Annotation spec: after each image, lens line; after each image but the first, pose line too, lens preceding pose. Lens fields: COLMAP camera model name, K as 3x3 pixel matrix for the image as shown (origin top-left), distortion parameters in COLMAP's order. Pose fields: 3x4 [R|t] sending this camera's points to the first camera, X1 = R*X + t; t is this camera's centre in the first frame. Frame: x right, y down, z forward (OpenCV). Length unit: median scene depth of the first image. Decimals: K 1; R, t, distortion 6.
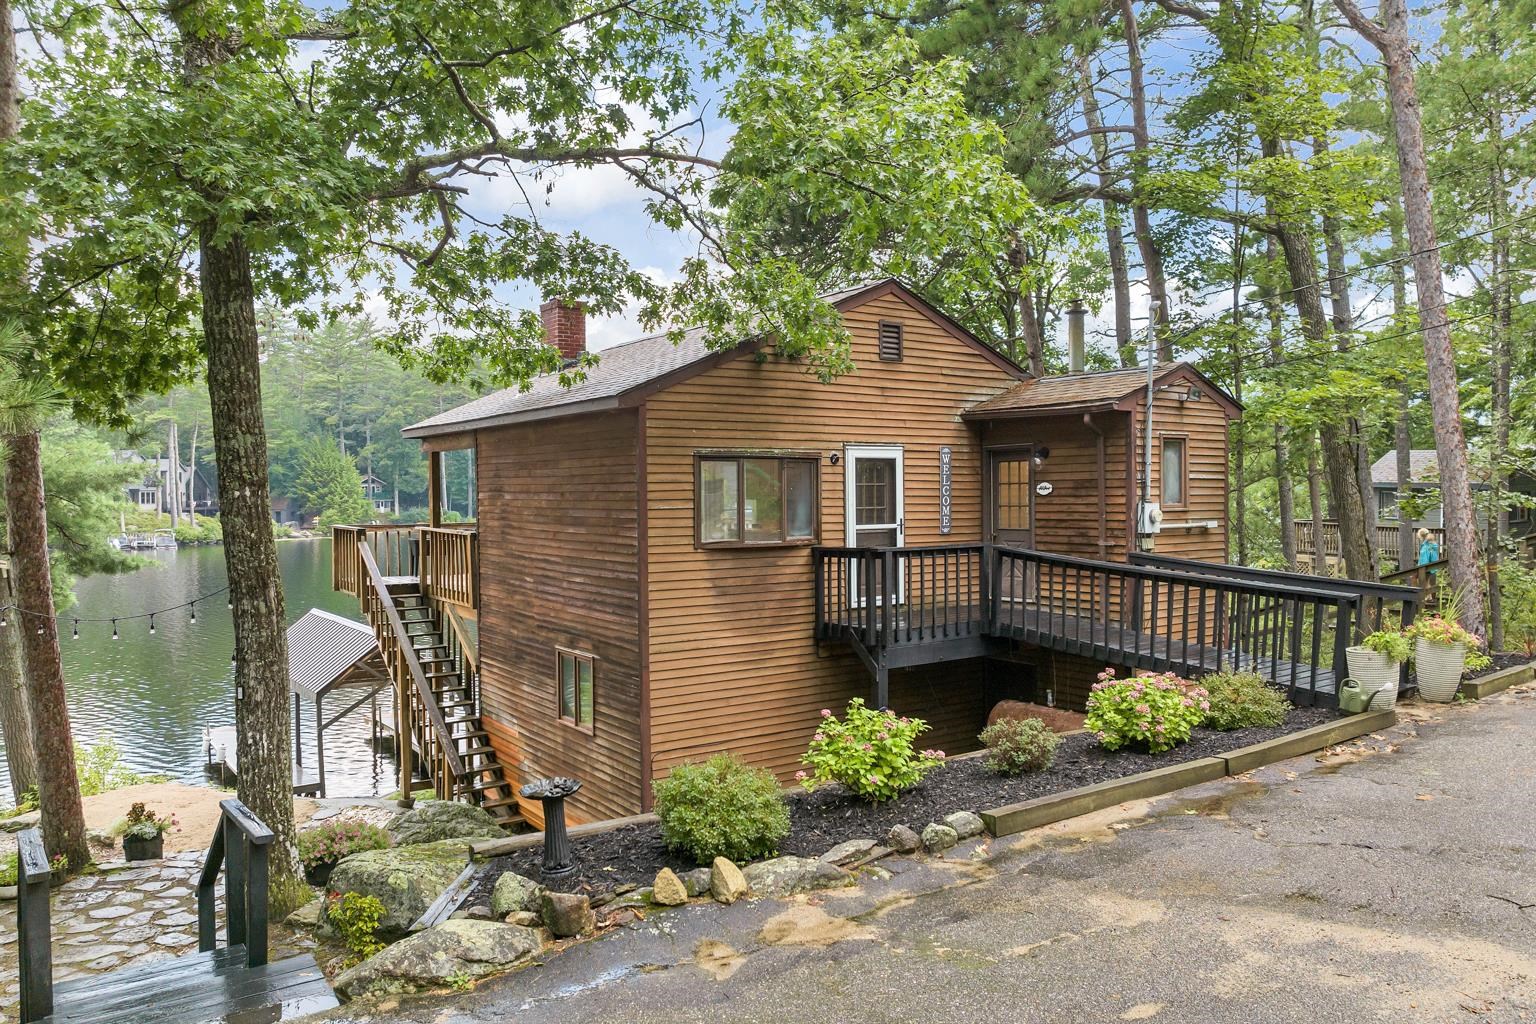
lens RADIAL K [[1103.1, 0, 768.0], [0, 1103.1, 512.0], [0, 0, 1]] dist [-0.031896, -0.002832]
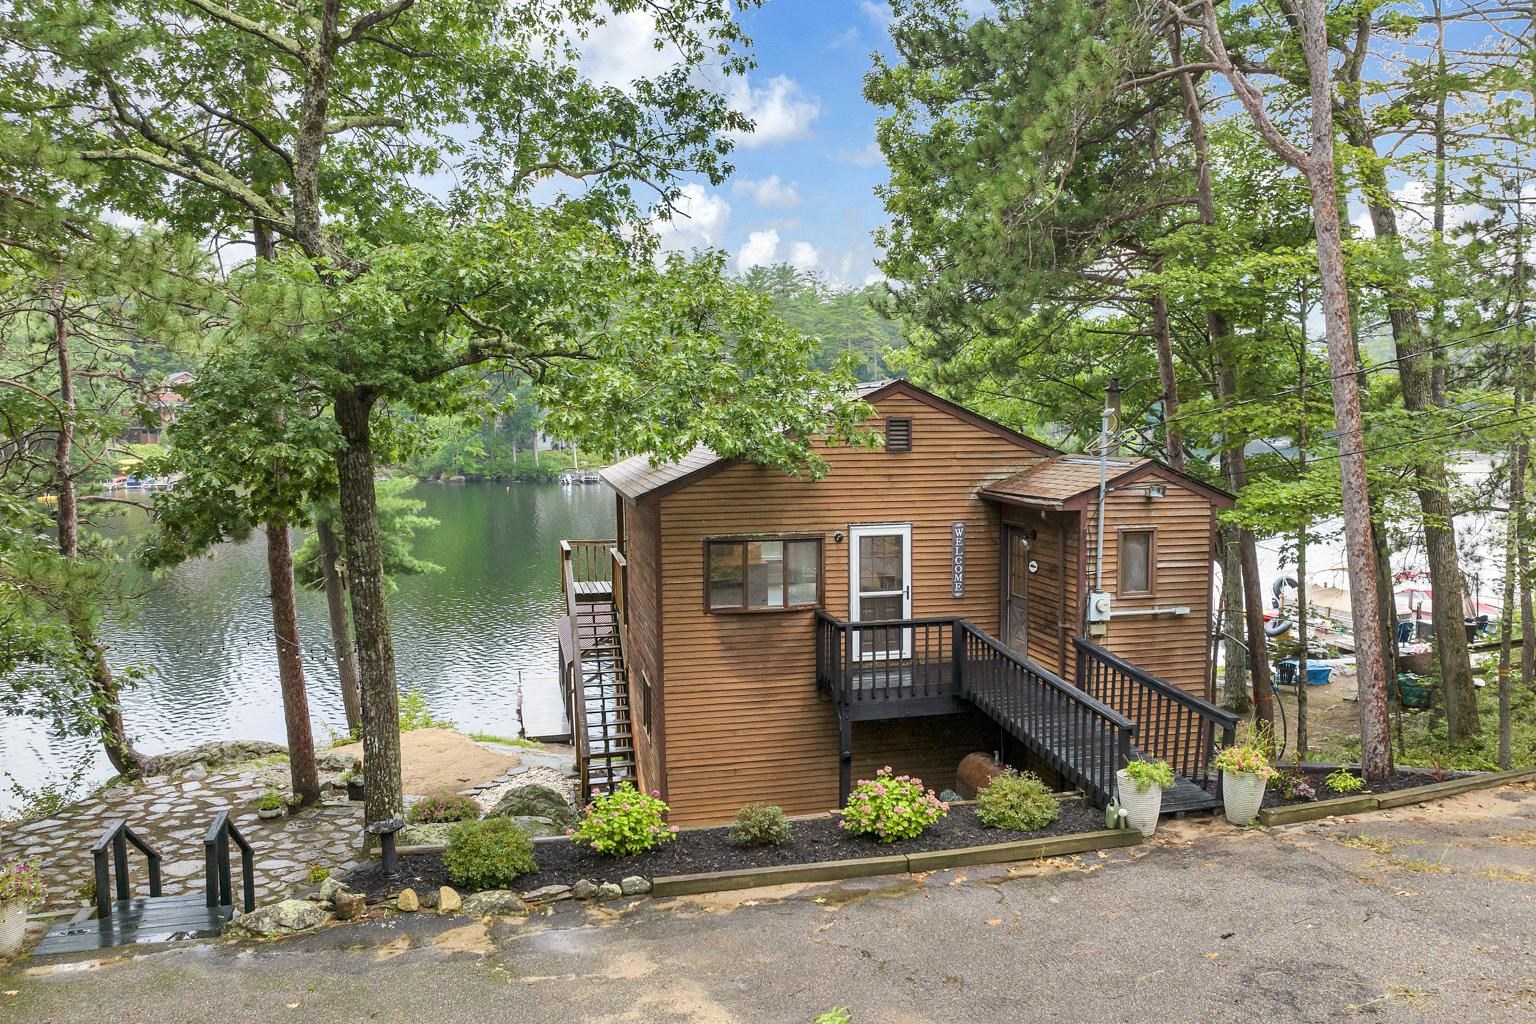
lens RADIAL K [[1103.1, 0, 768.0], [0, 1103.1, 512.0], [0, 0, 1]] dist [-0.031896, -0.002832]
pose [[0.924934, 0.031864, -0.378790, 0.451590], [-0.005980, 0.997577, 0.069314, -0.162199], [0.380080, -0.061845, 0.922884, -0.132984]]
